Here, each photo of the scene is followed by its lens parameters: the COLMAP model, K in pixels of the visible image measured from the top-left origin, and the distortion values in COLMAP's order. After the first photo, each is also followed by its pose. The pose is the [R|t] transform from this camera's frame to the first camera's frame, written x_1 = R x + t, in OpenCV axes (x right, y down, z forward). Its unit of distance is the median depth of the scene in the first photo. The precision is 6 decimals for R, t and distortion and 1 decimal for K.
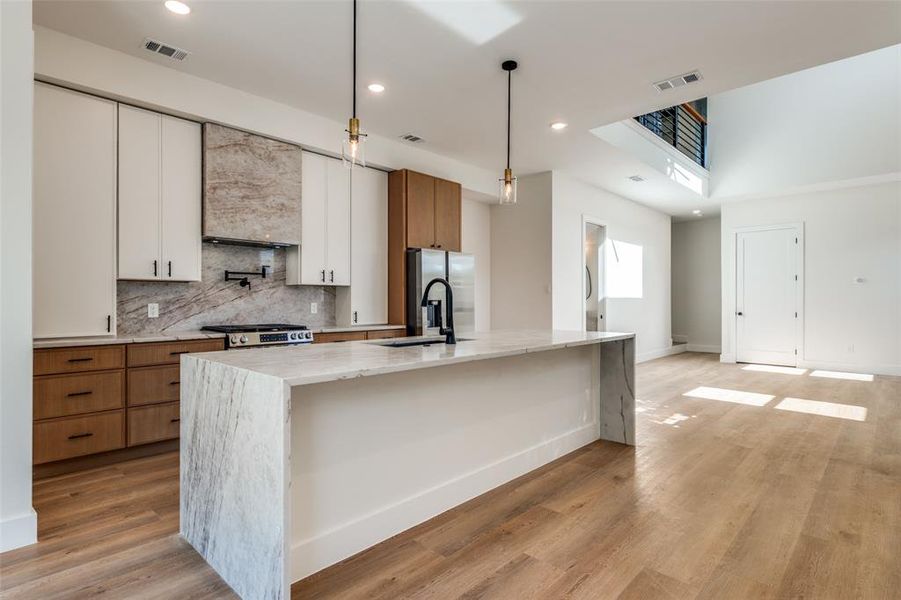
lens RADIAL K [[471.0, 0, 450.5], [0, 471.0, 300.0], [0, 0, 1]] dist [0.000019, -0.000089]
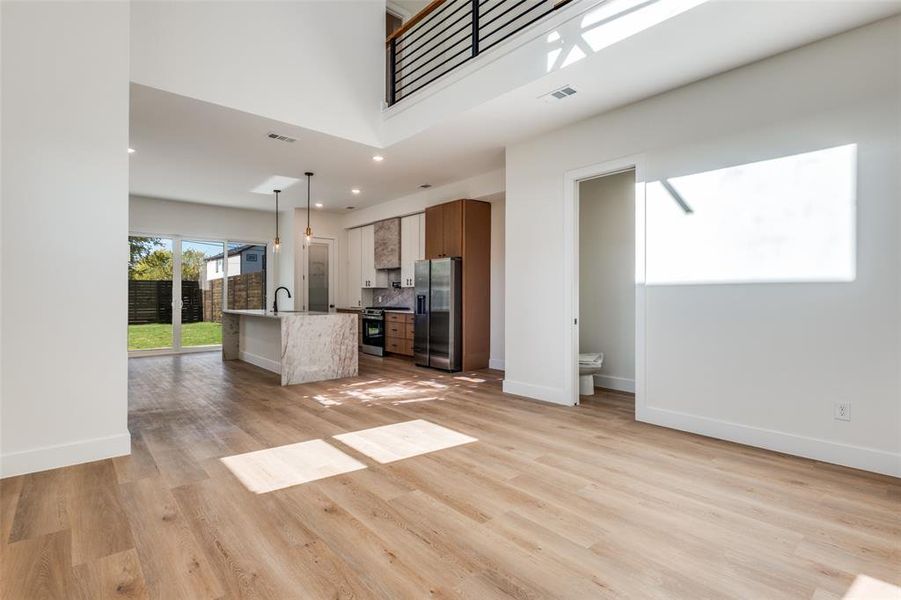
lens RADIAL K [[443.6, 0, 447.2], [0, 443.6, 296.3], [0, 0, 1]] dist [0.000207, 0.000022]
pose [[-0.110059, 0.002452, -0.993922, 1.644086], [0.000432, 0.999997, 0.002419, -0.000551], [0.993925, -0.000163, -0.110060, 1.549365]]
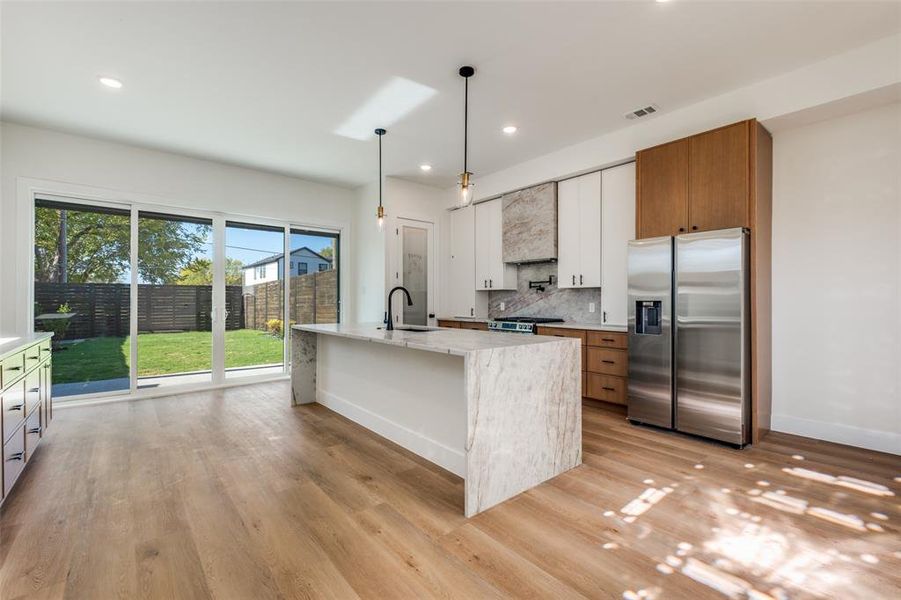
lens RADIAL K [[394.6, 0, 448.4], [0, 394.6, 299.2], [0, 0, 1]] dist [0.000565, -0.000420]
pose [[-0.127282, -0.002578, -0.991863, 0.860369], [0.002474, 0.999993, -0.002917, -0.001624], [0.991863, -0.002826, -0.127275, 0.940343]]
